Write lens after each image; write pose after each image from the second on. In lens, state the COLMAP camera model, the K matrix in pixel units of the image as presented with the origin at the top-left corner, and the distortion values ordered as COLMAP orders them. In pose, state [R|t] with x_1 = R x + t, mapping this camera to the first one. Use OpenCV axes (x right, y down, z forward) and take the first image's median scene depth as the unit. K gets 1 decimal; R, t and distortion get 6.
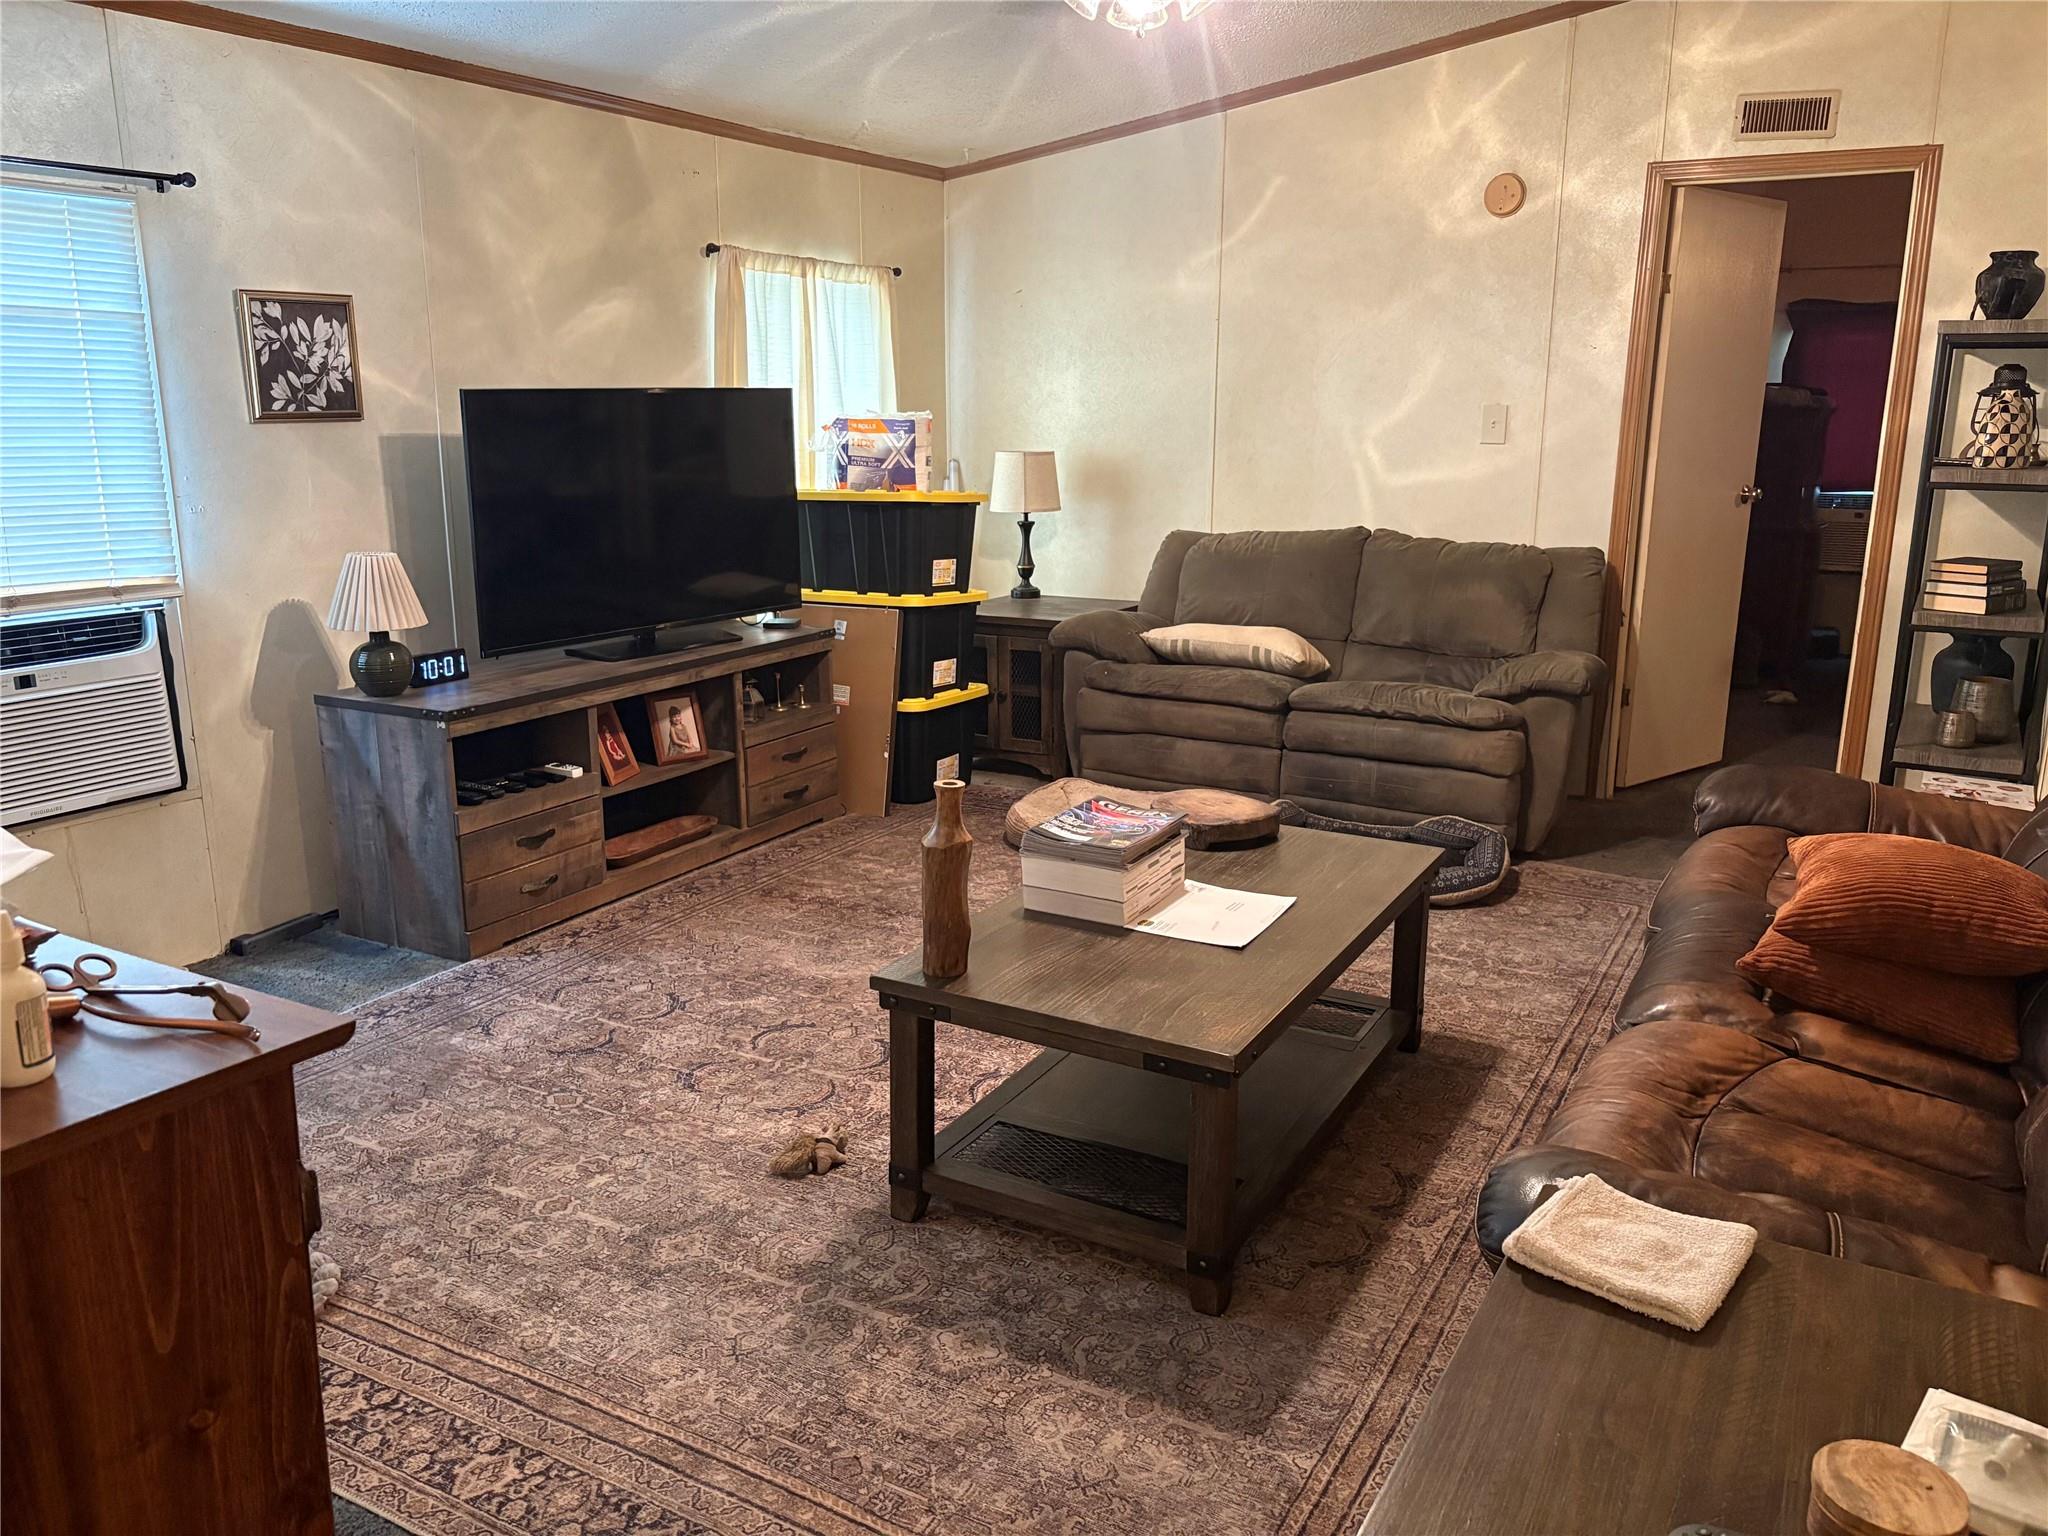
lens RADIAL K [[1559.5, 0, 1011.1], [0, 1559.5, 763.9], [0, 0, 1]] dist [0.041925, -0.048387]
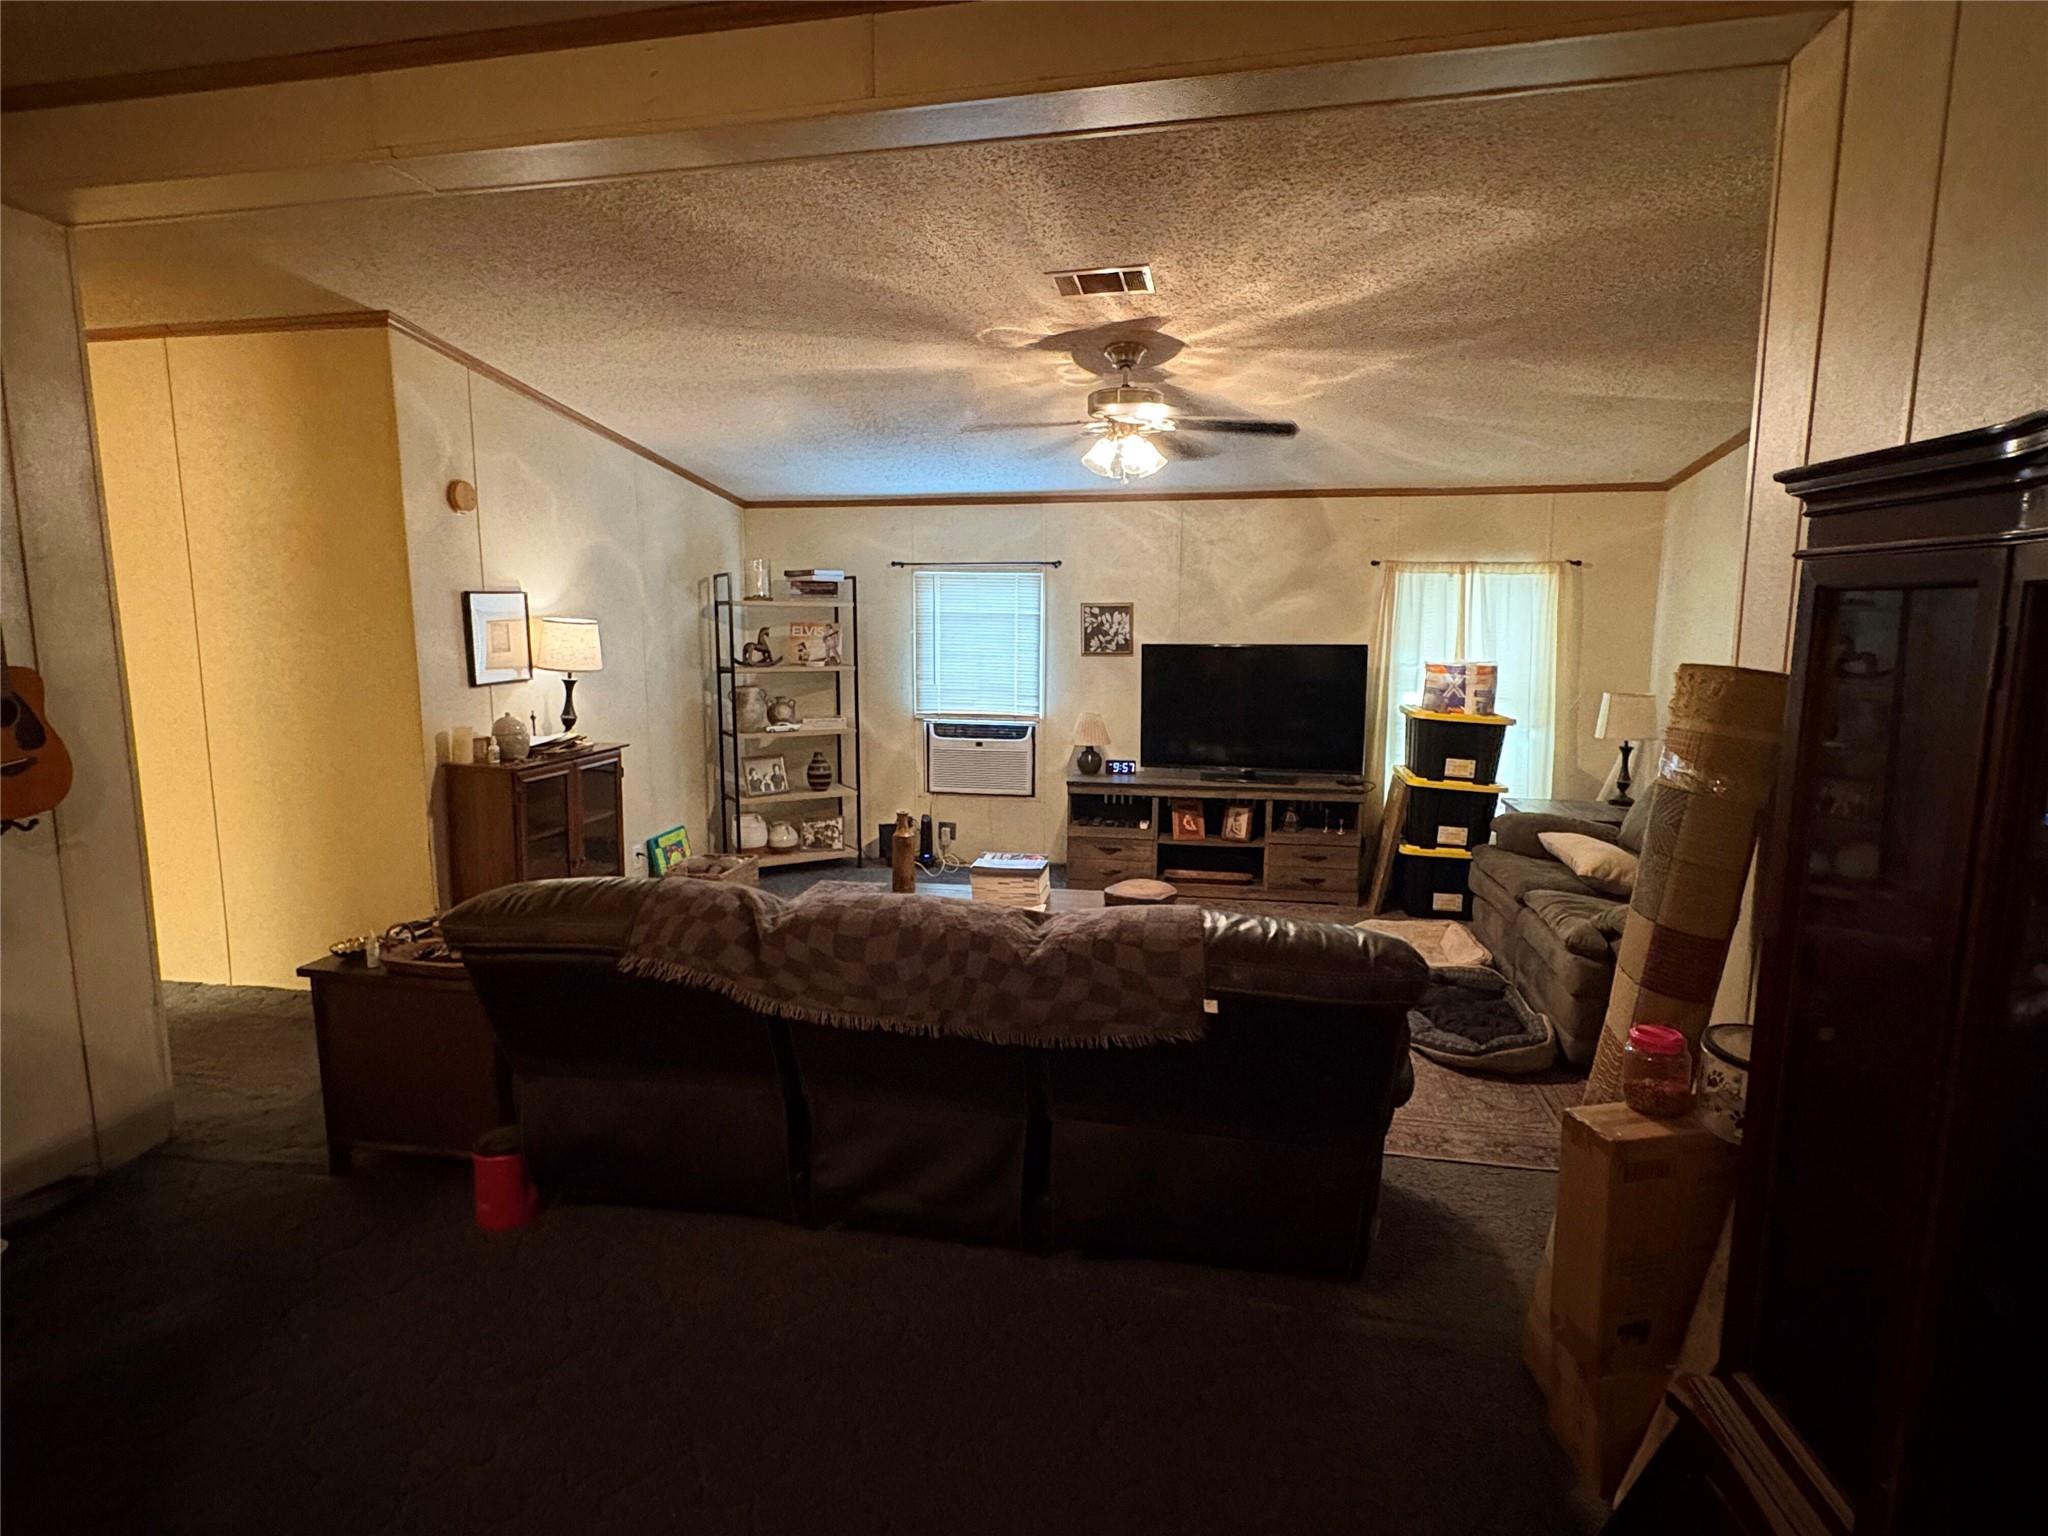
lens RADIAL K [[1063.4, 0, 1025.5], [0, 1063.4, 752.0], [0, 0, 1]] dist [0.003084, 0.000131]
pose [[0.329155, 0.125469, -0.935903, 1.141966], [-0.217782, 0.974500, 0.054050, -0.154765], [0.918819, 0.186032, 0.348086, 0.408247]]
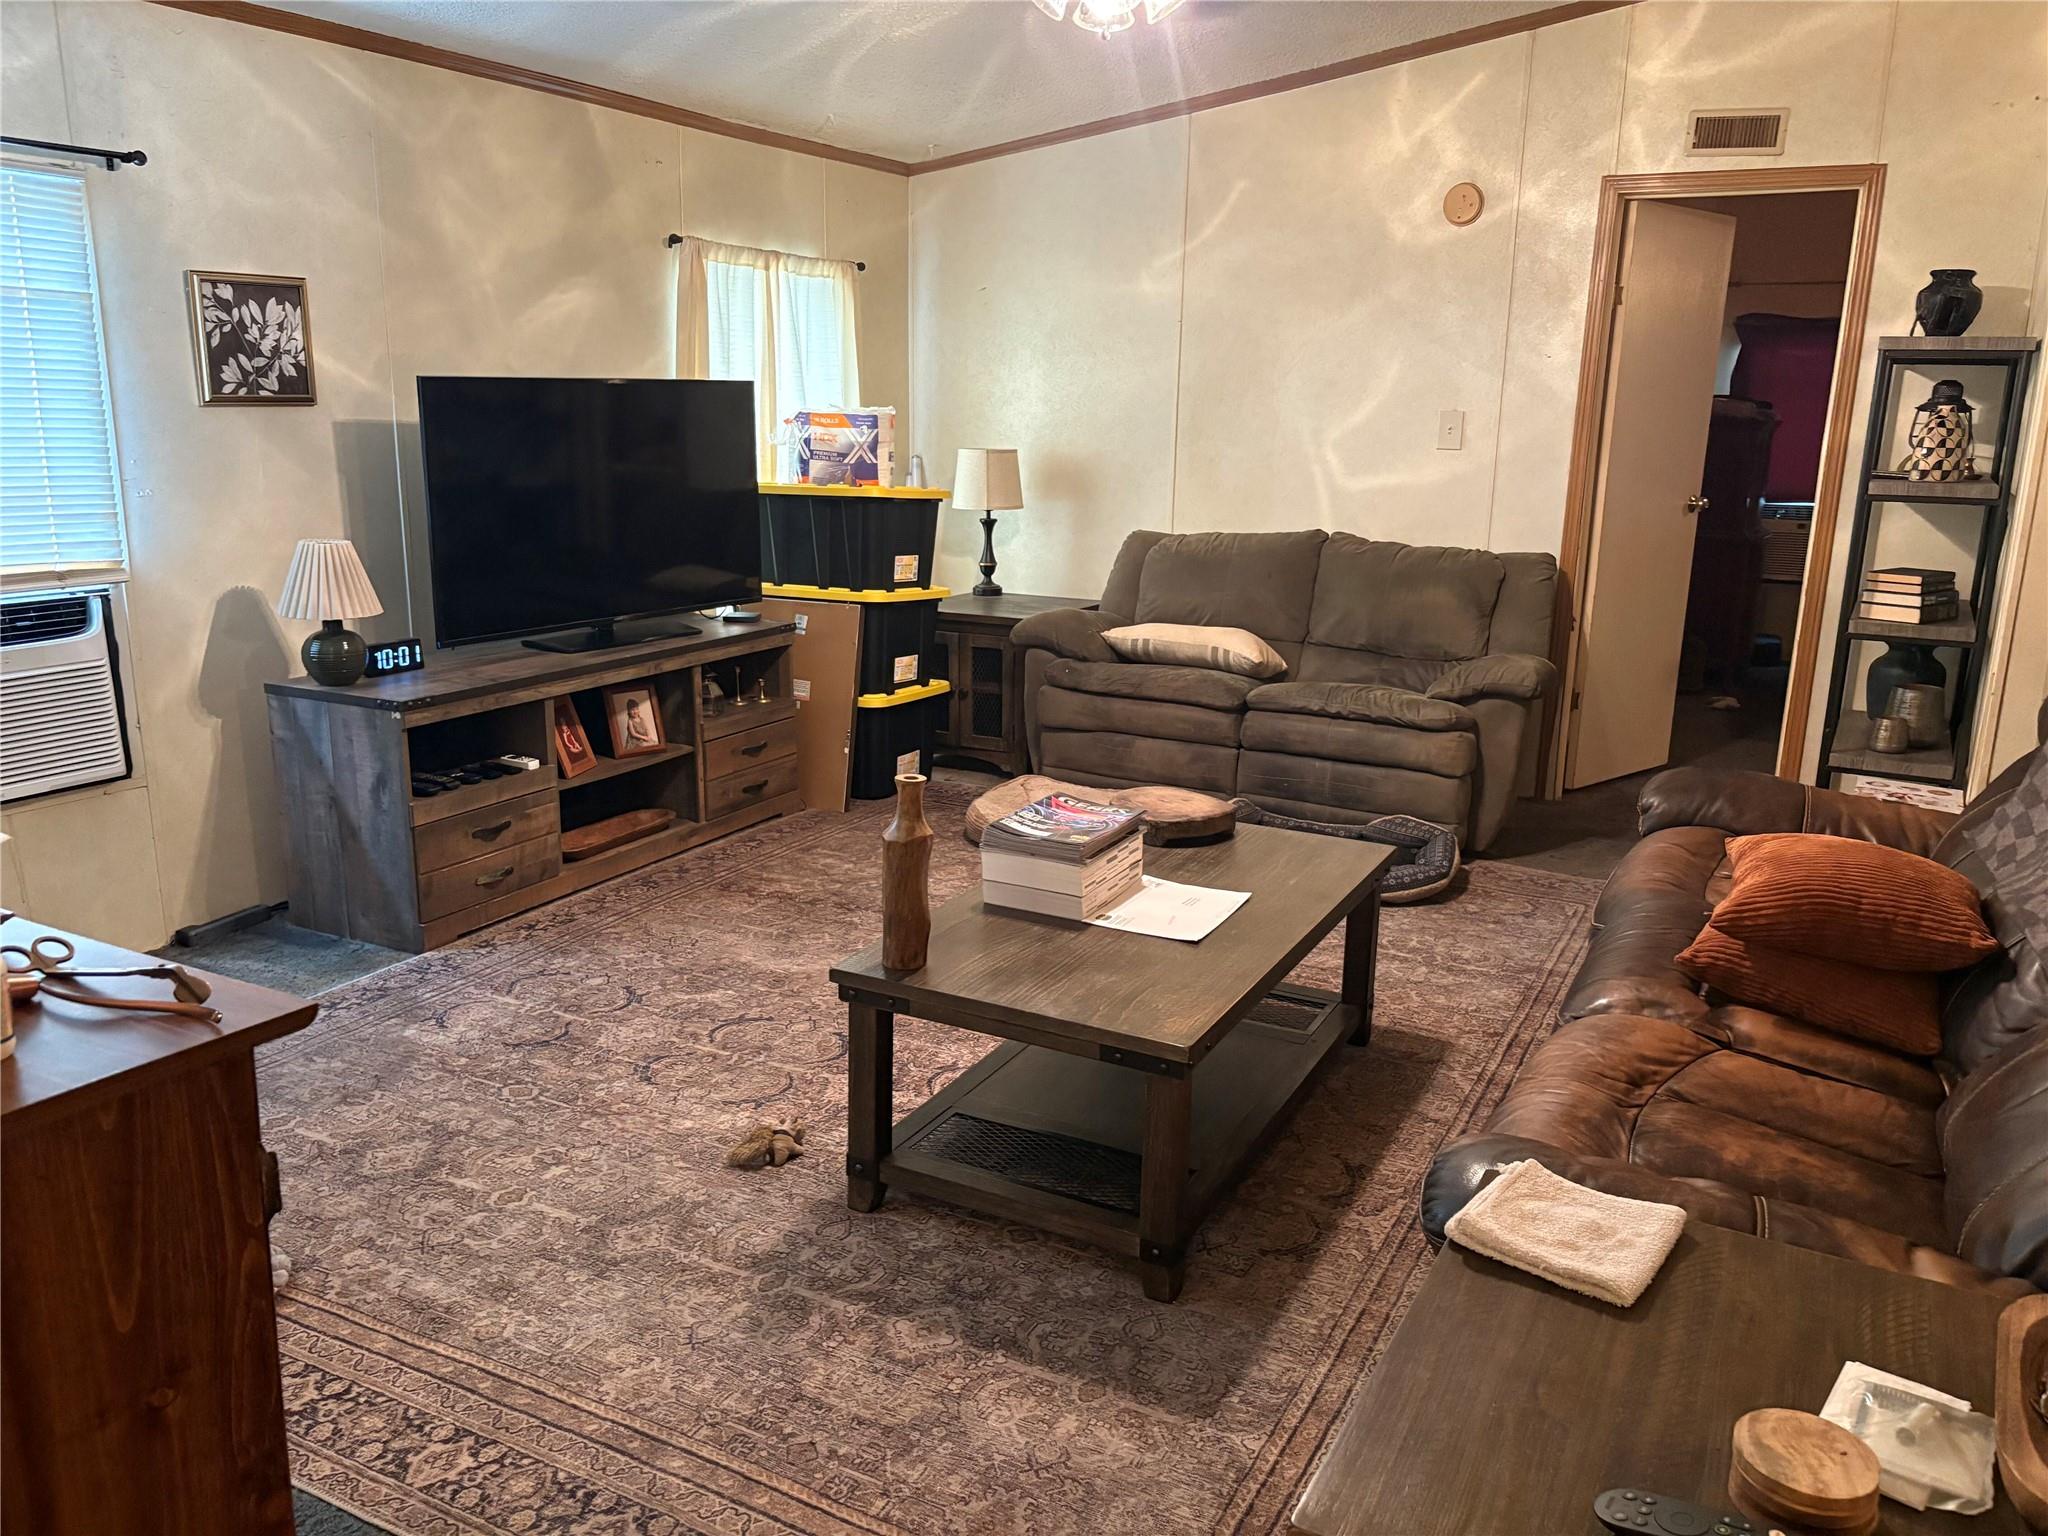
lens RADIAL K [[1559.5, 0, 1032.4], [0, 1559.5, 771.5], [0, 0, 1]] dist [0.041925, -0.048387]
pose [[0.999175, 0.009129, 0.039575, -0.000447], [-0.009360, 0.999940, 0.005657, 0.001386], [-0.039521, -0.006022, 0.999201, -0.006153]]
